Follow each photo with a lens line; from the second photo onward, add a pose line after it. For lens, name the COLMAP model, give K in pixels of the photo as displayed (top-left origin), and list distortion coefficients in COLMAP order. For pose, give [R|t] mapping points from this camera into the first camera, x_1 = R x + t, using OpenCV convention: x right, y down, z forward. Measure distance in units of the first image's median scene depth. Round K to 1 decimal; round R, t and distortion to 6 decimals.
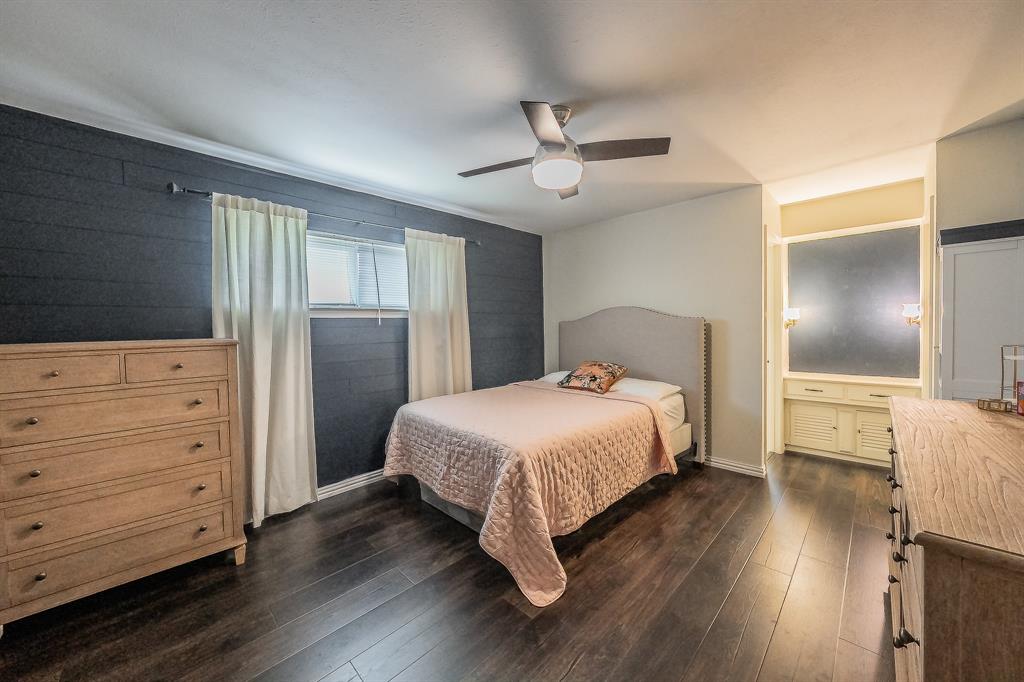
lens RADIAL K [[370.0, 0, 507.0], [0, 370.0, 337.0], [0, 0, 1]] dist [-0.000009, 0.000129]
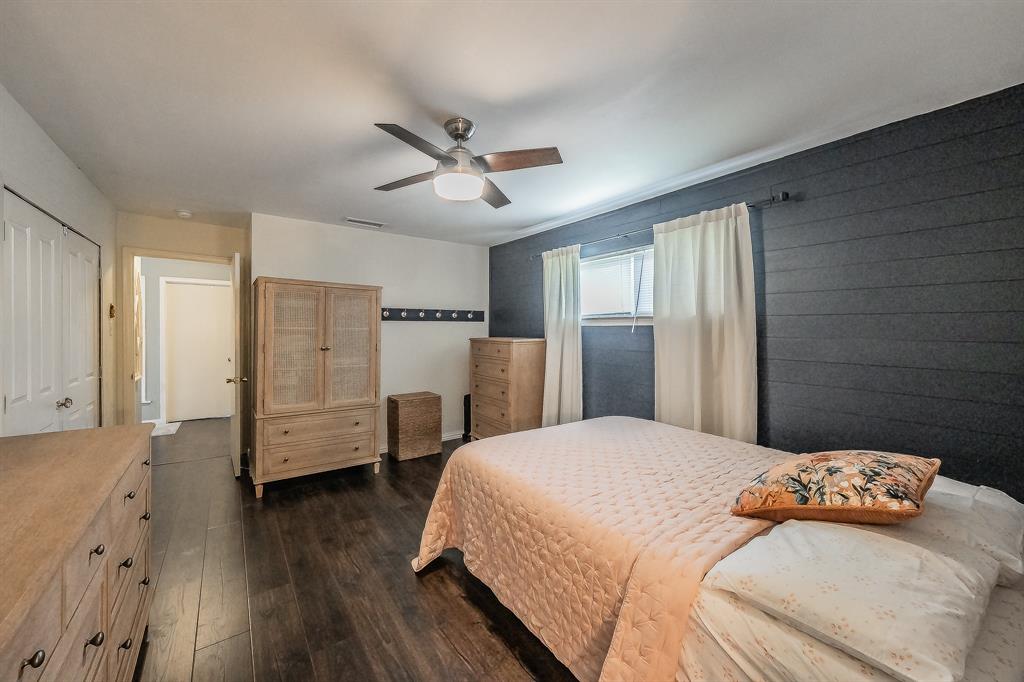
lens RADIAL K [[392.4, 0, 513.1], [0, 392.4, 336.5], [0, 0, 1]] dist [-0.000395, -0.000043]
pose [[-0.151611, 0.030382, -0.987973, 0.857121], [-0.034513, 0.998755, 0.036009, -0.057257], [0.987838, 0.039557, -0.150374, 0.971582]]
